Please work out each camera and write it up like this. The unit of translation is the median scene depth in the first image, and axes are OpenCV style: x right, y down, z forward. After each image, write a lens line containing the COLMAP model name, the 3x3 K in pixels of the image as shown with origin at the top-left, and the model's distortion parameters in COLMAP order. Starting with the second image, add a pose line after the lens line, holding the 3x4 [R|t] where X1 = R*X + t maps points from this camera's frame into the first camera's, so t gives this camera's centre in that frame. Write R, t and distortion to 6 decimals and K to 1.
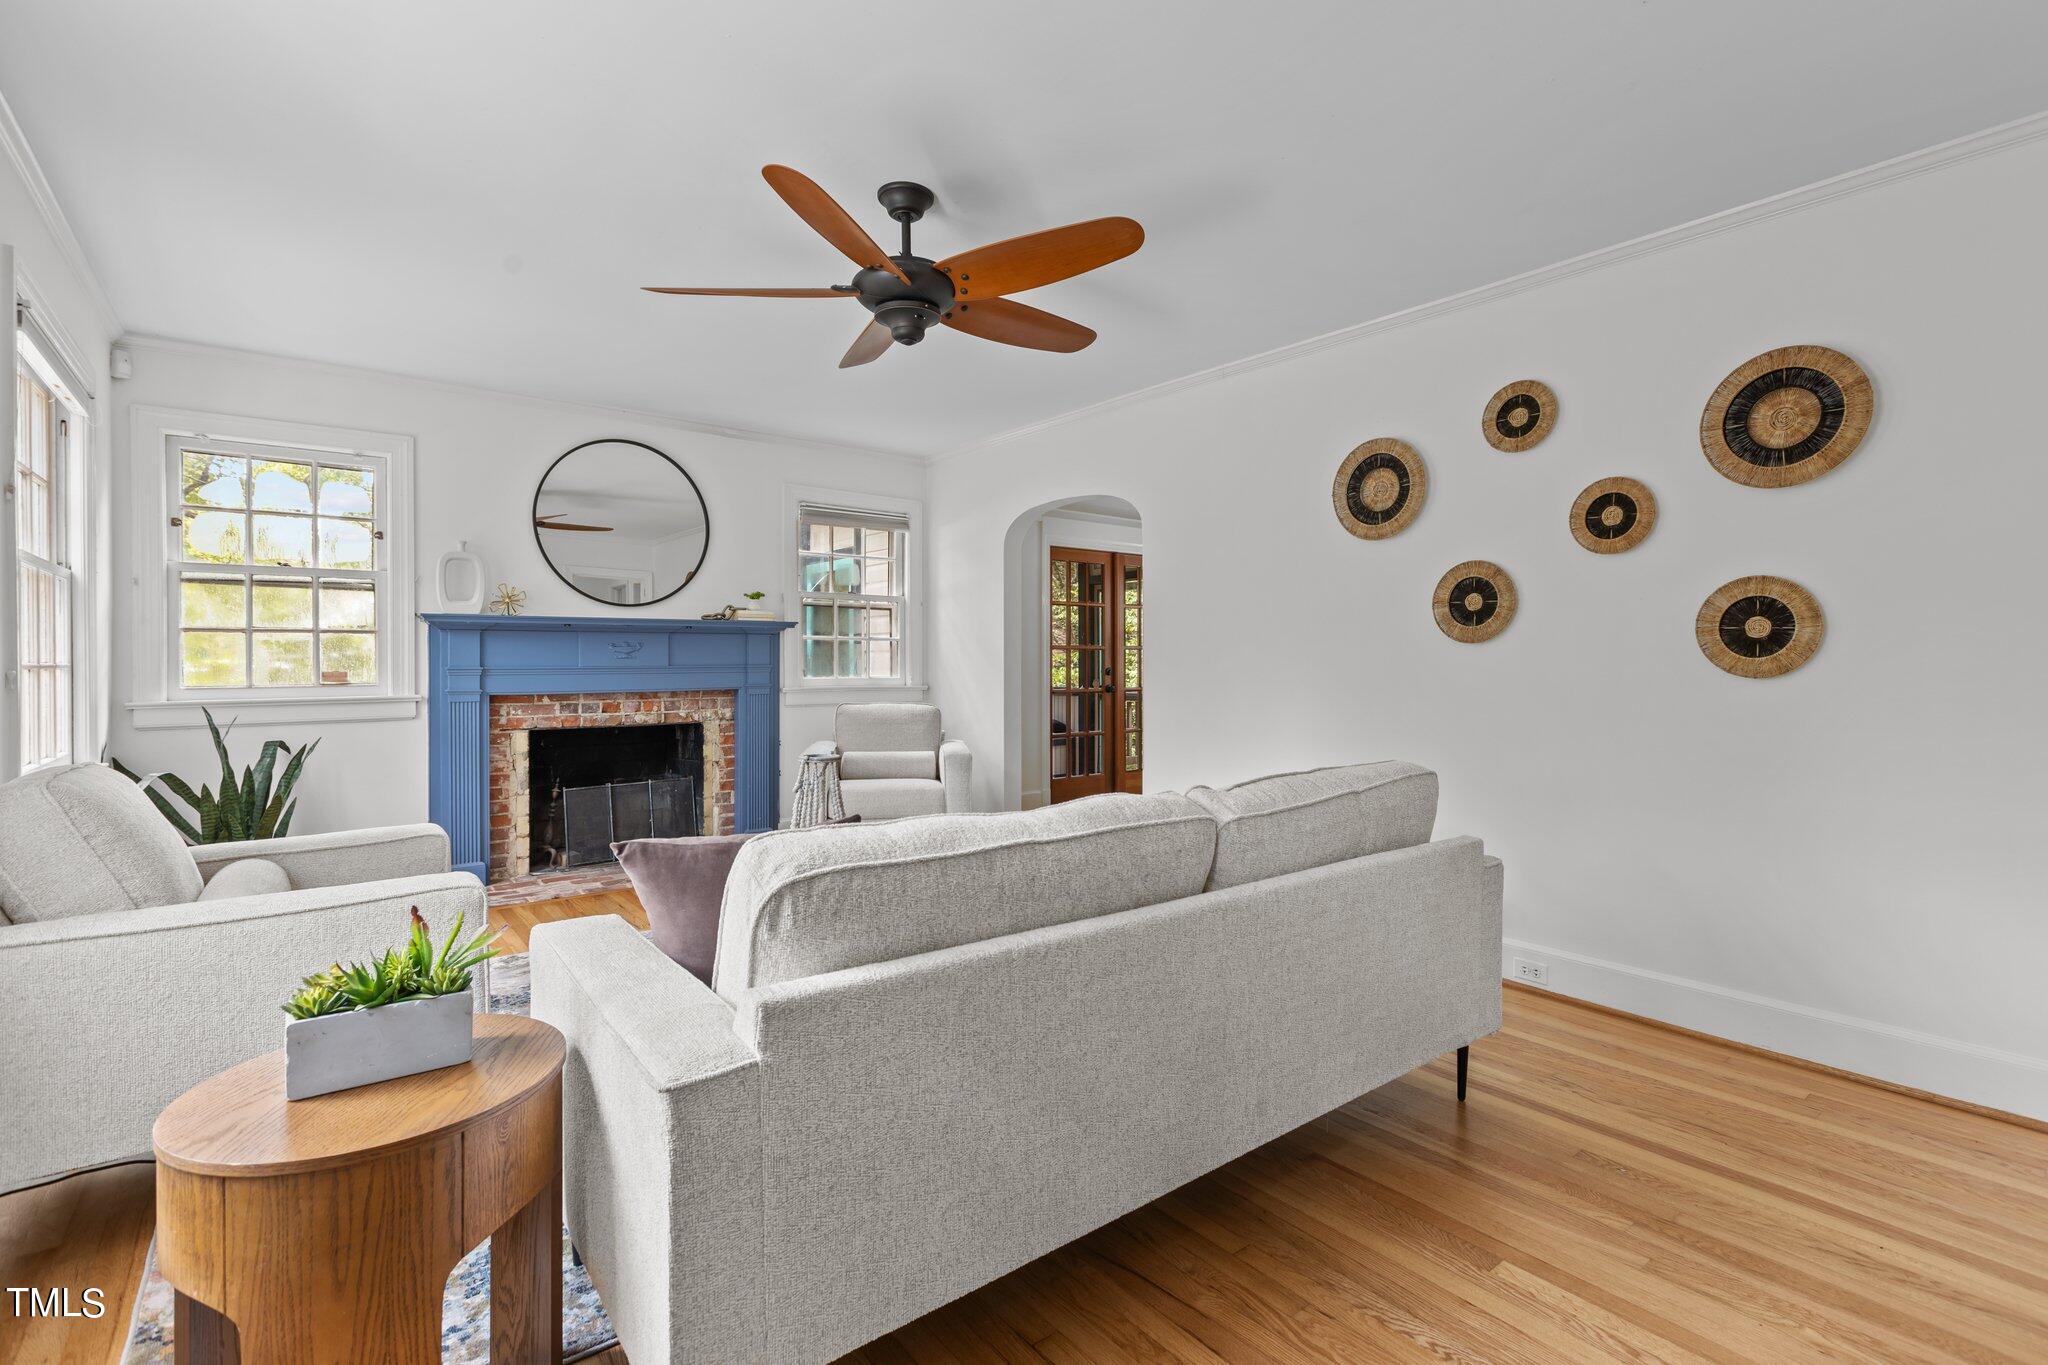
lens RADIAL K [[927.2, 0, 1063.0], [0, 927.2, 665.6], [0, 0, 1]] dist [0.008302, -0.002258]
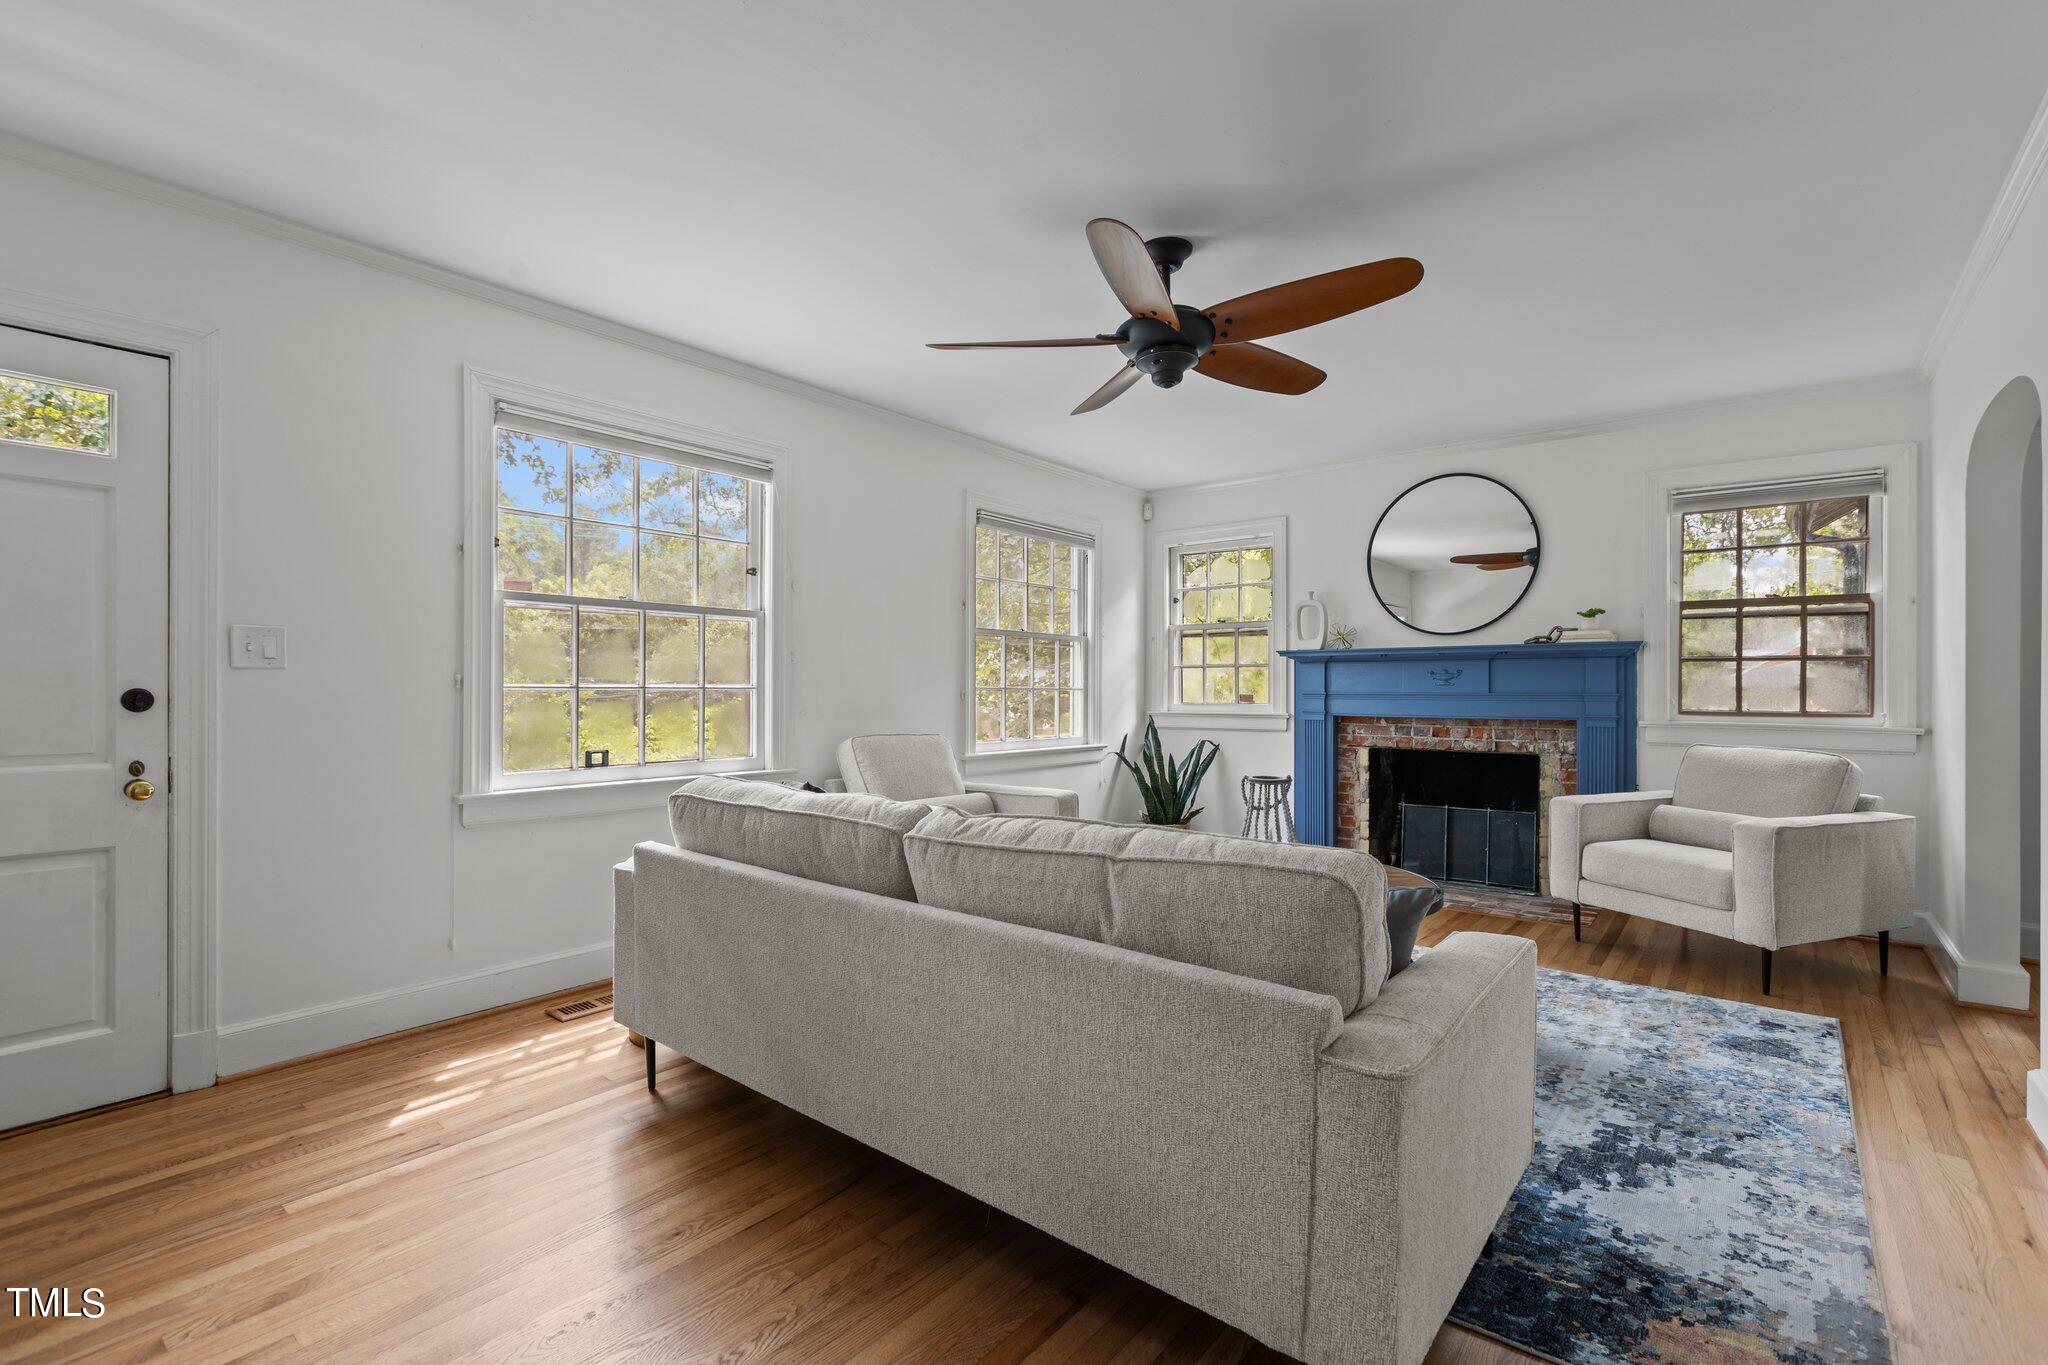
lens RADIAL K [[927.2, 0, 1027.8], [0, 927.2, 683.8], [0, 0, 1]] dist [0.008302, -0.002258]
pose [[0.204124, -0.001834, -0.978943, 0.463620], [-0.009413, 0.999948, -0.003836, -0.001177], [0.978900, 0.009998, 0.204096, 0.346214]]
